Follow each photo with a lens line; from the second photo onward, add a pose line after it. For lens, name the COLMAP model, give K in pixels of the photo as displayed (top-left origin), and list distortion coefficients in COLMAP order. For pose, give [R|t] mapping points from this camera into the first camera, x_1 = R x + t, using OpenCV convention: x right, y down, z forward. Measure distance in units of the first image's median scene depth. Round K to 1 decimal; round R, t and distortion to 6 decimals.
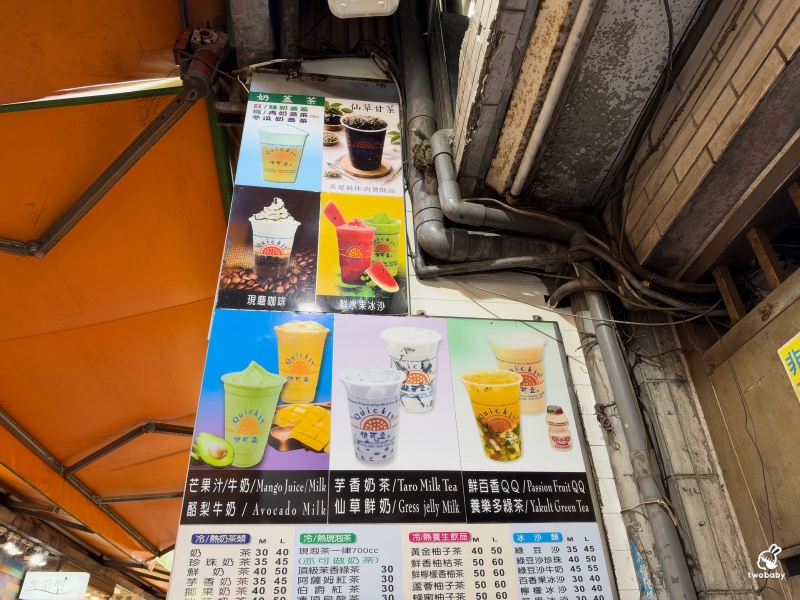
lens RADIAL K [[580.4, 0, 400.0], [0, 580.4, 300.0], [0, 0, 1]] dist [0.037575, -0.077493]
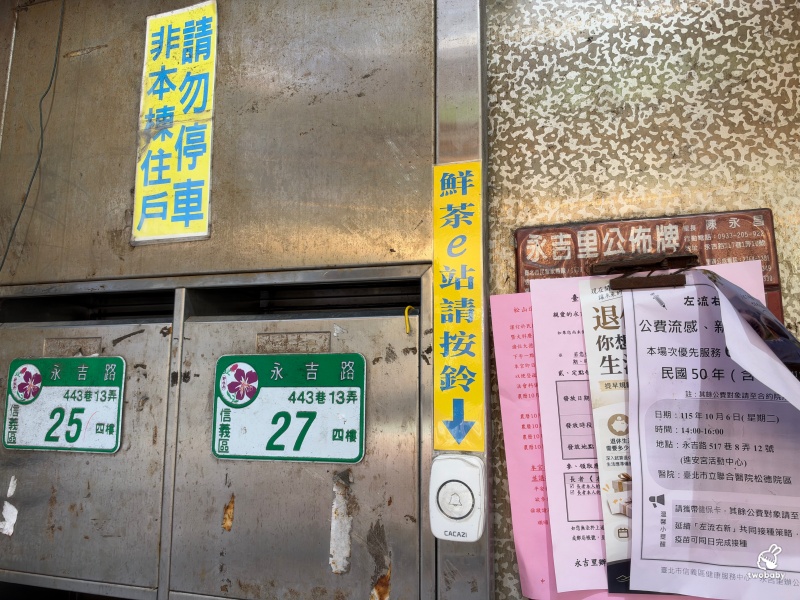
lens RADIAL K [[560.4, 0, 400.0], [0, 560.4, 300.0], [0, 0, 1]] dist [-0.021980, 0.002558]
pose [[0.360511, 0.165793, 0.917902, 0.203936], [-0.523695, 0.850312, 0.052099, 0.147949], [-0.771865, -0.499483, 0.393371, 0.330823]]
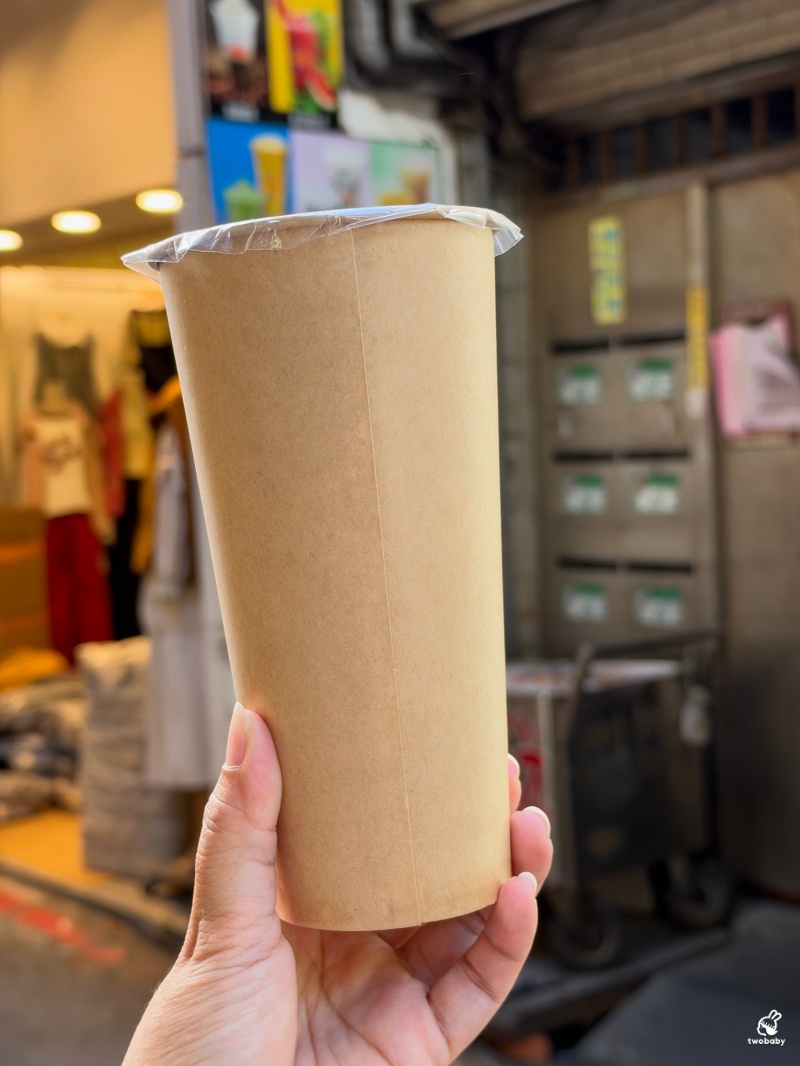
lens RADIAL K [[1530.3, 0, 400.0], [0, 1530.3, 533.0], [0, 0, 1]] dist [0.291752, -1.131673]
pose [[0.822574, -0.048789, 0.566561, -1.814535], [-0.292734, 0.817830, 0.495440, -0.958086], [-0.487523, -0.573388, 0.658443, -1.633773]]
